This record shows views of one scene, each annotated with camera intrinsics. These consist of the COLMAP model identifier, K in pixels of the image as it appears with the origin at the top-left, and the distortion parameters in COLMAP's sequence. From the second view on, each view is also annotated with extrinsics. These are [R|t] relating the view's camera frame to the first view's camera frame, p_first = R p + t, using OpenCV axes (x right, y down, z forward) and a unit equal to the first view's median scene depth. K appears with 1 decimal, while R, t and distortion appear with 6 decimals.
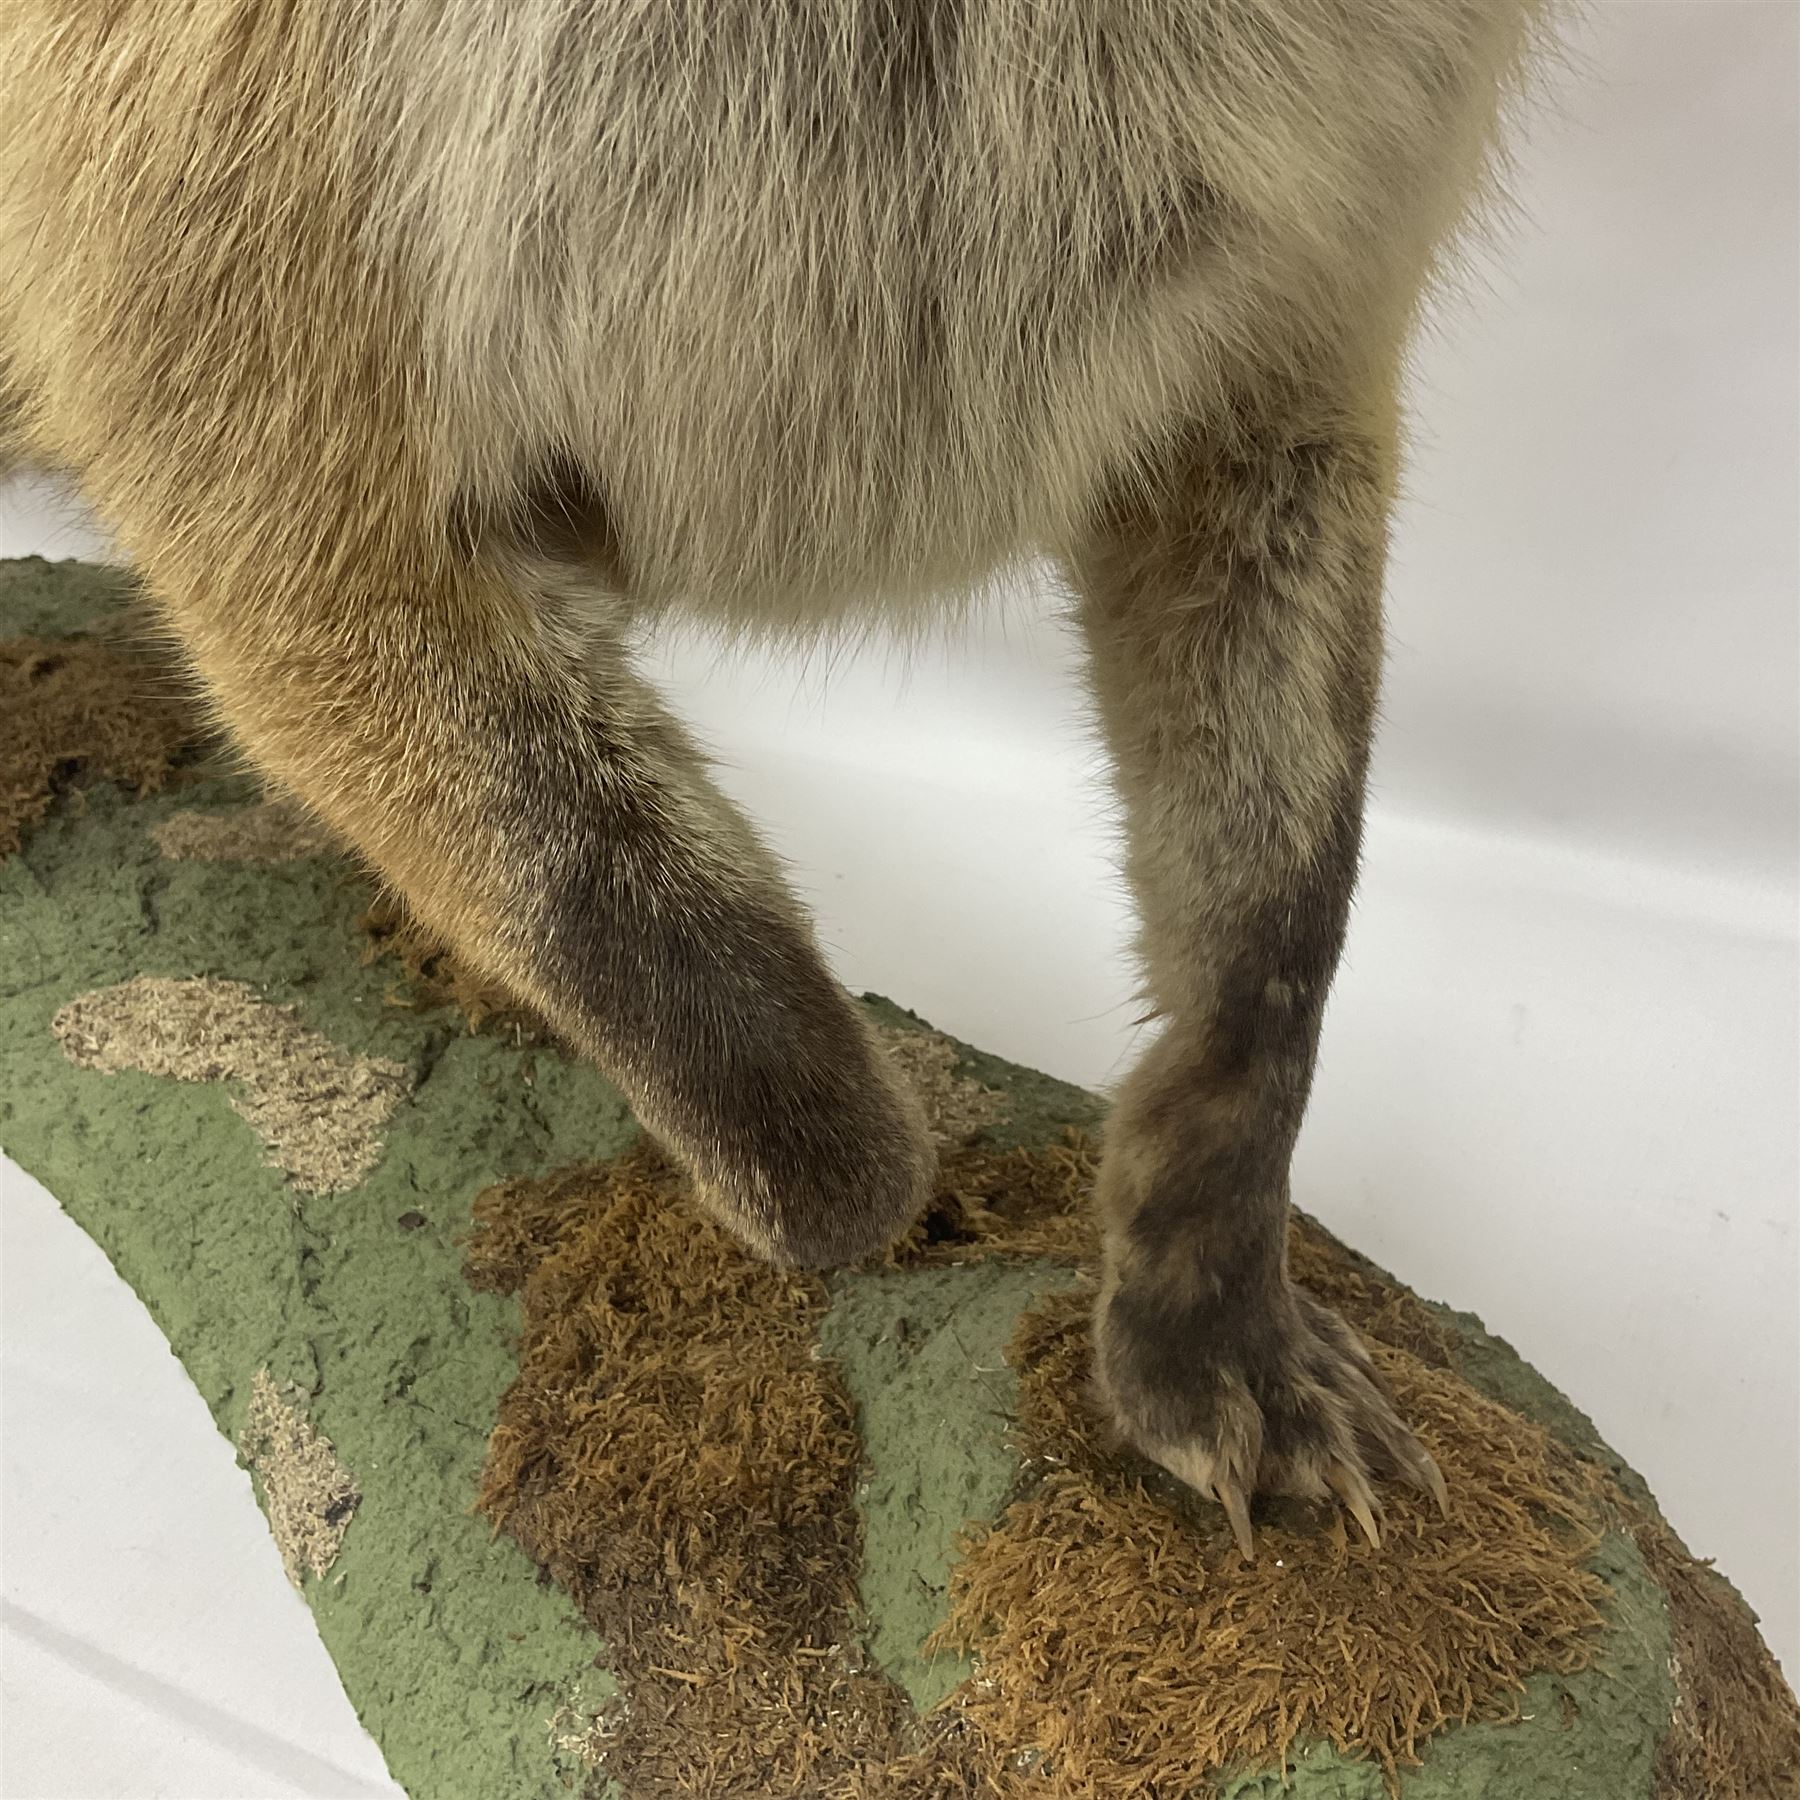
lens RADIAL K [[2030.3, 0, 888.3], [0, 2030.3, 892.3], [0, 0, 1]] dist [0.135713, -0.315050]
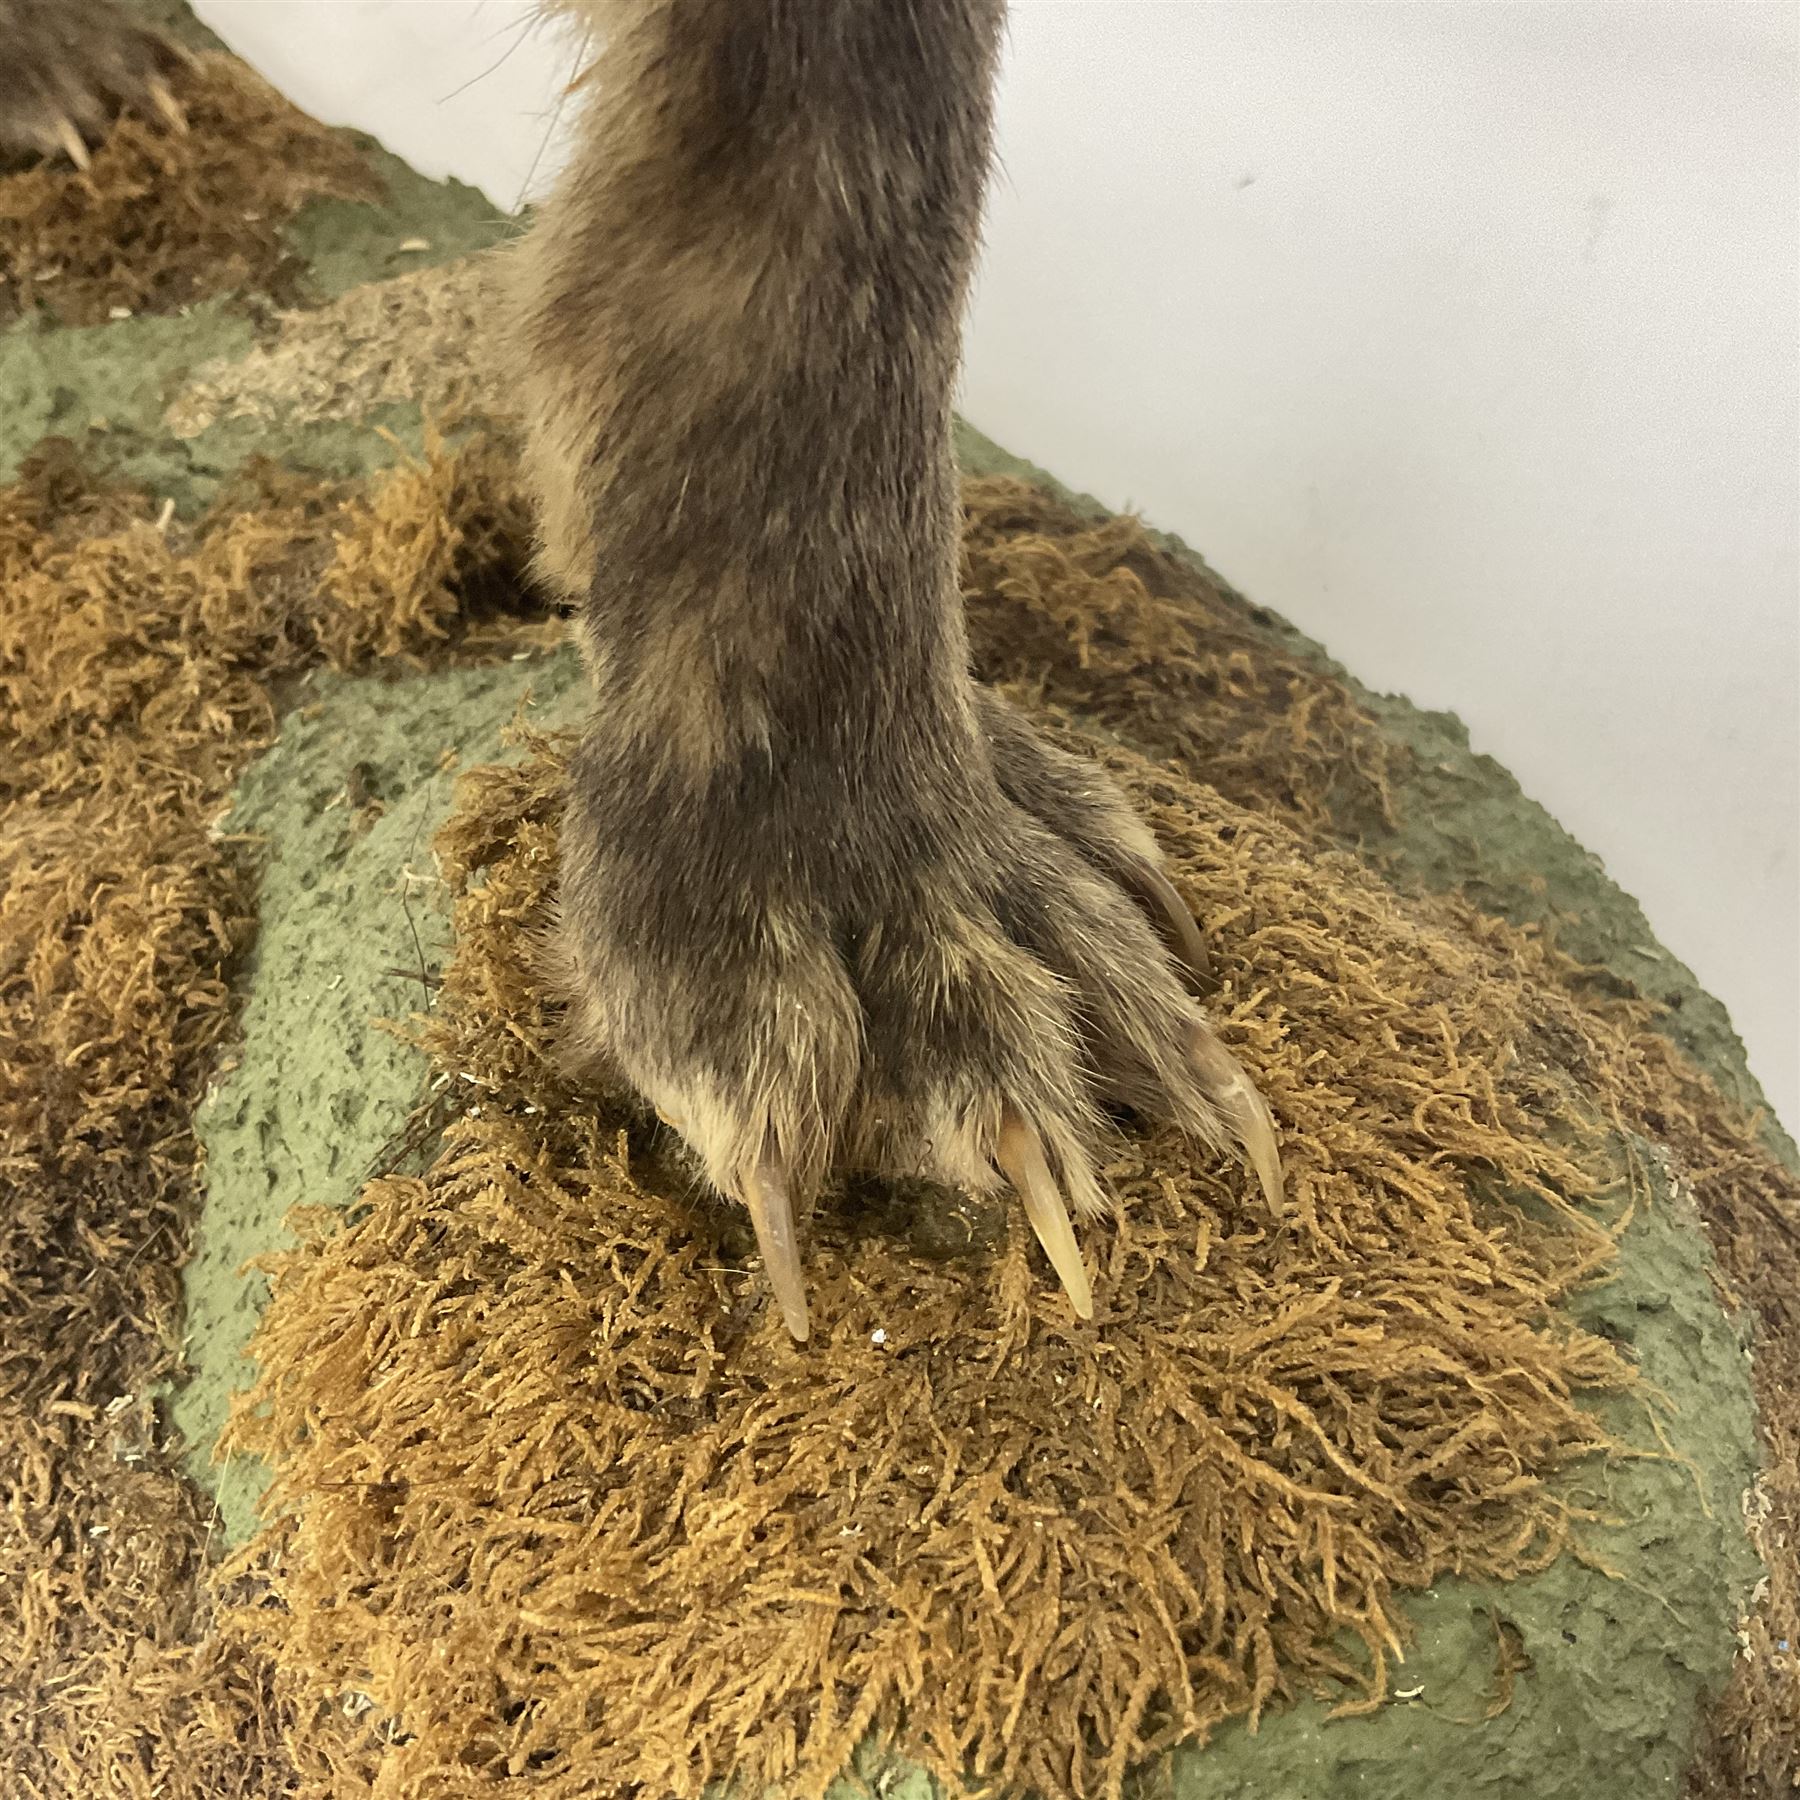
lens RADIAL K [[2030.3, 0, 888.3], [0, 2030.3, 892.3], [0, 0, 1]] dist [0.135713, -0.315050]
pose [[0.998879, -0.016211, -0.044473, 0.209329], [0.029365, 0.949109, 0.313576, 0.093884], [0.037126, -0.314530, 0.948521, 0.597214]]
